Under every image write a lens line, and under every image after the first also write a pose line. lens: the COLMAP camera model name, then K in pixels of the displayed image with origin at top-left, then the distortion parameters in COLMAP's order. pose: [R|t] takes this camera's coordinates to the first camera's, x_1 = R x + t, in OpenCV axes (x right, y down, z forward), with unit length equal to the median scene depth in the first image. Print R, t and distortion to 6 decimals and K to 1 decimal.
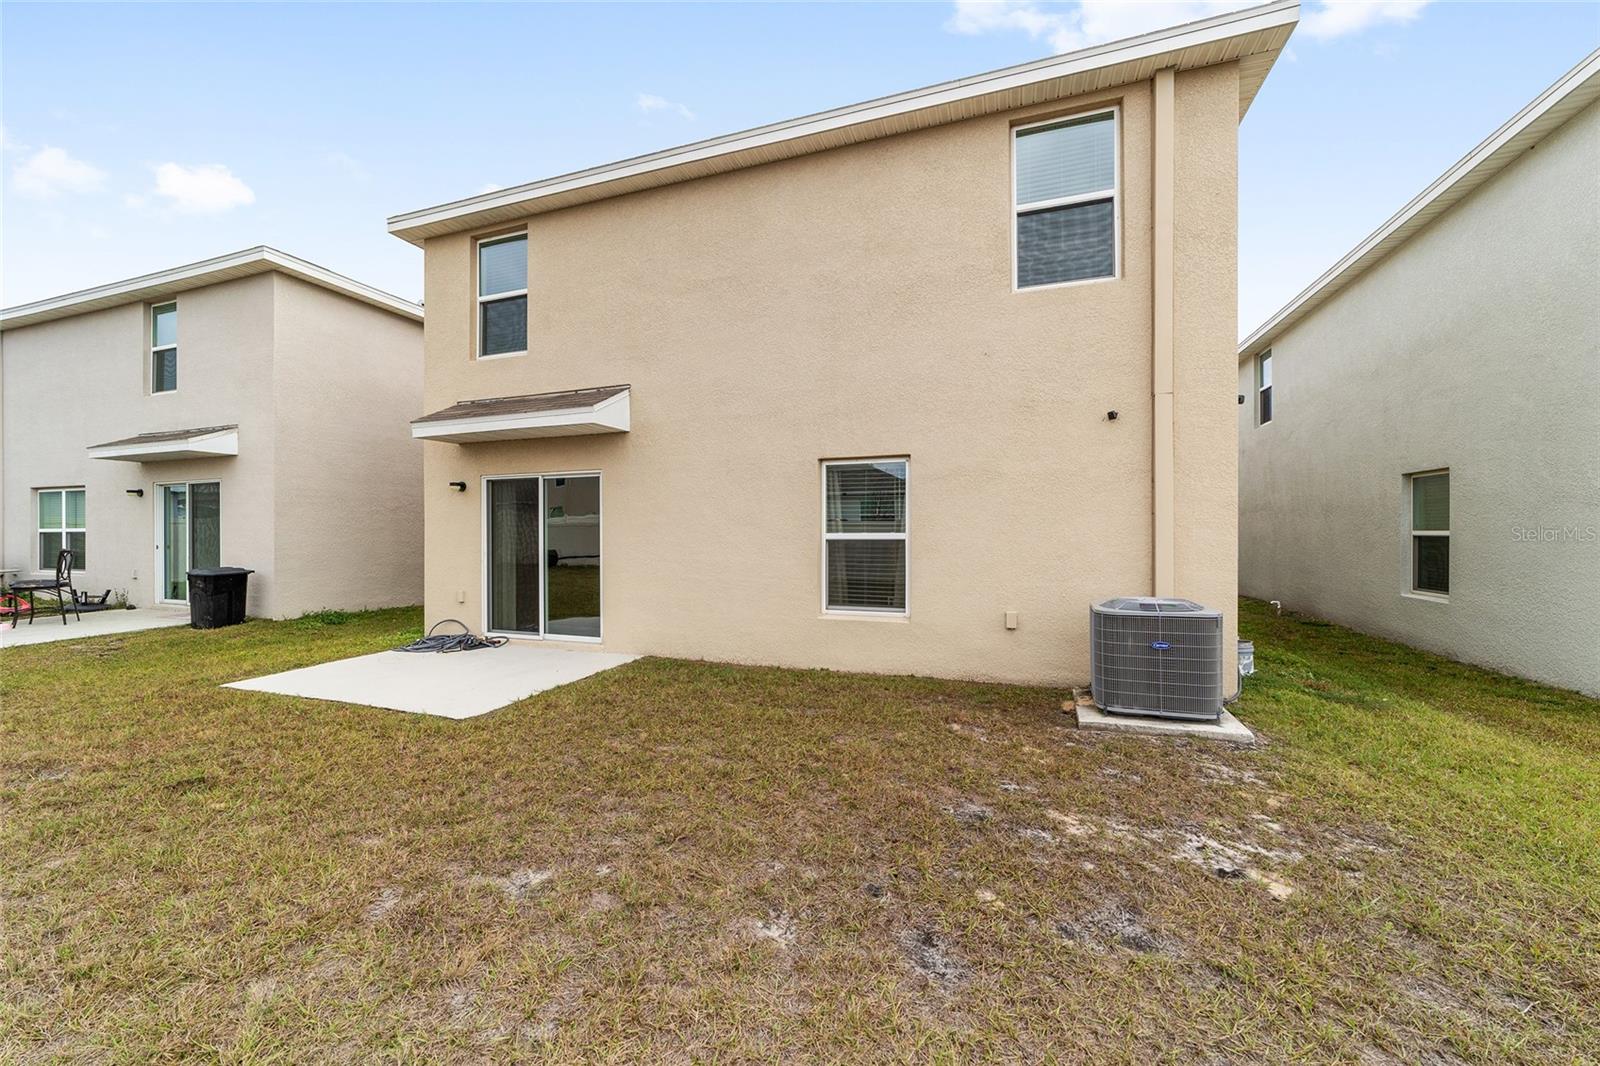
lens RADIAL K [[460.5, 0, 800.0], [0, 460.5, 533.0], [0, 0, 1]] dist [-0.005986, -0.000014]
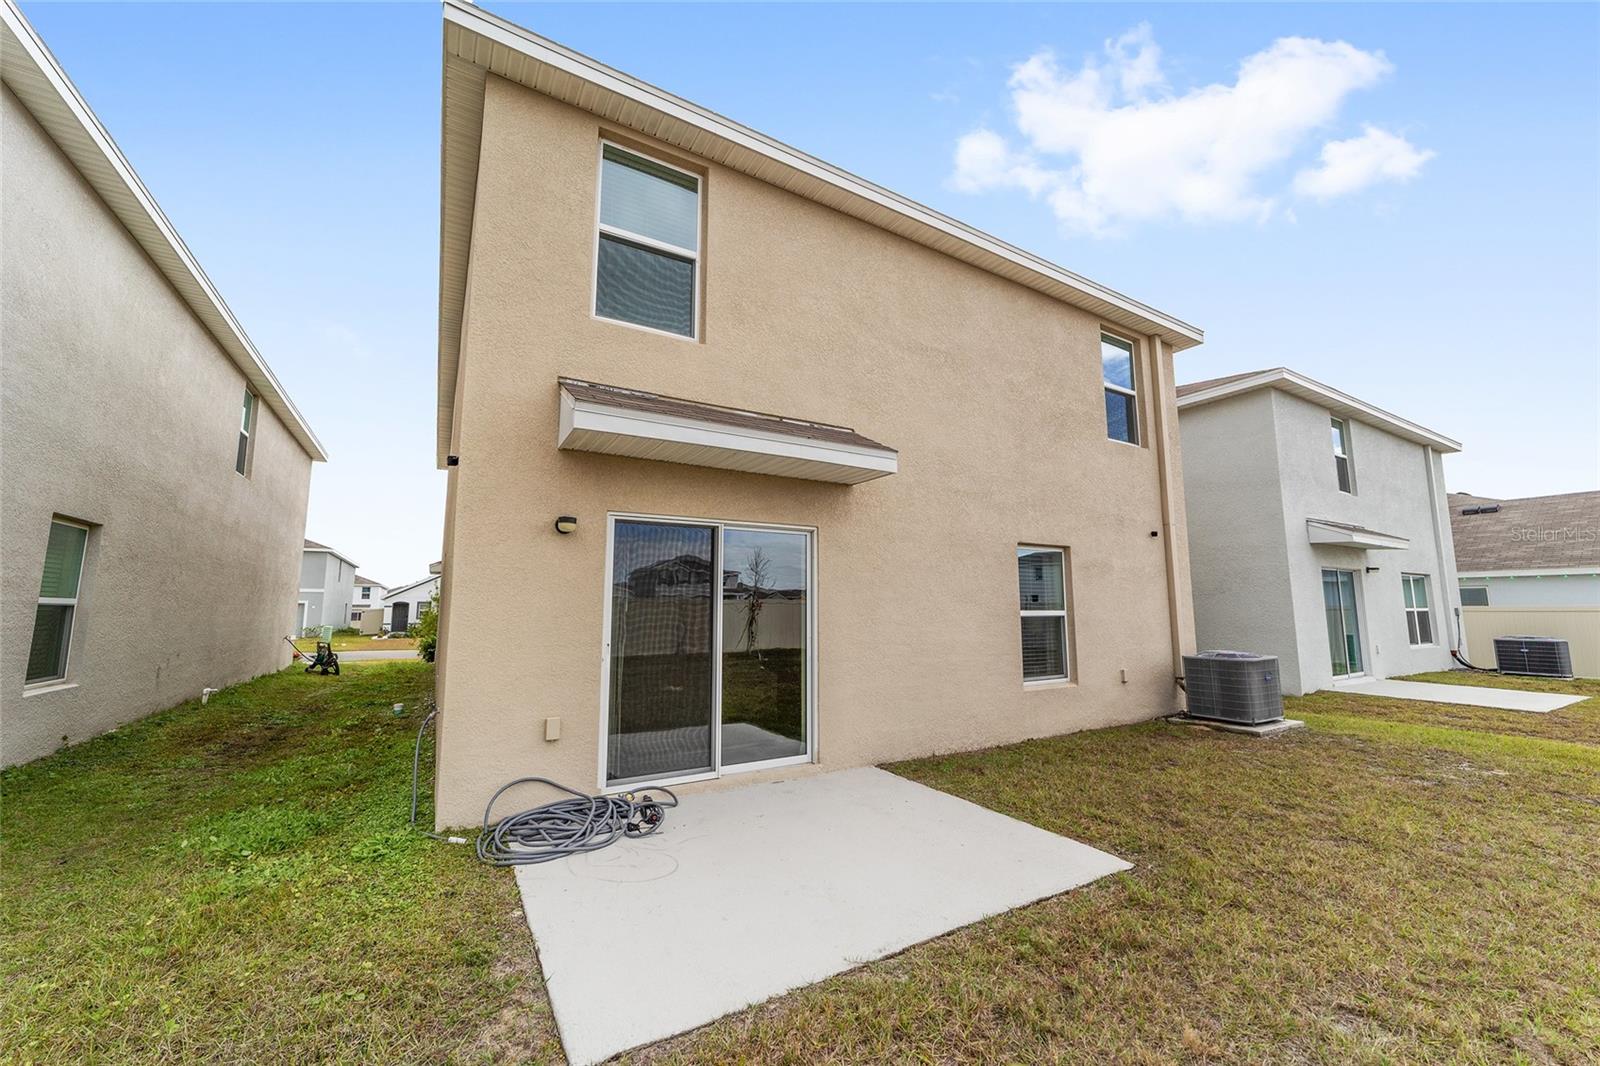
lens RADIAL K [[612.8, 0, 794.3], [0, 612.8, 535.6], [0, 0, 1]] dist [-0.017521, 0.008830]
pose [[0.699590, 0.088126, 0.709090, -1.263640], [-0.000884, 0.992471, -0.122473, 0.000994], [-0.714544, 0.085054, 0.694401, 0.340811]]
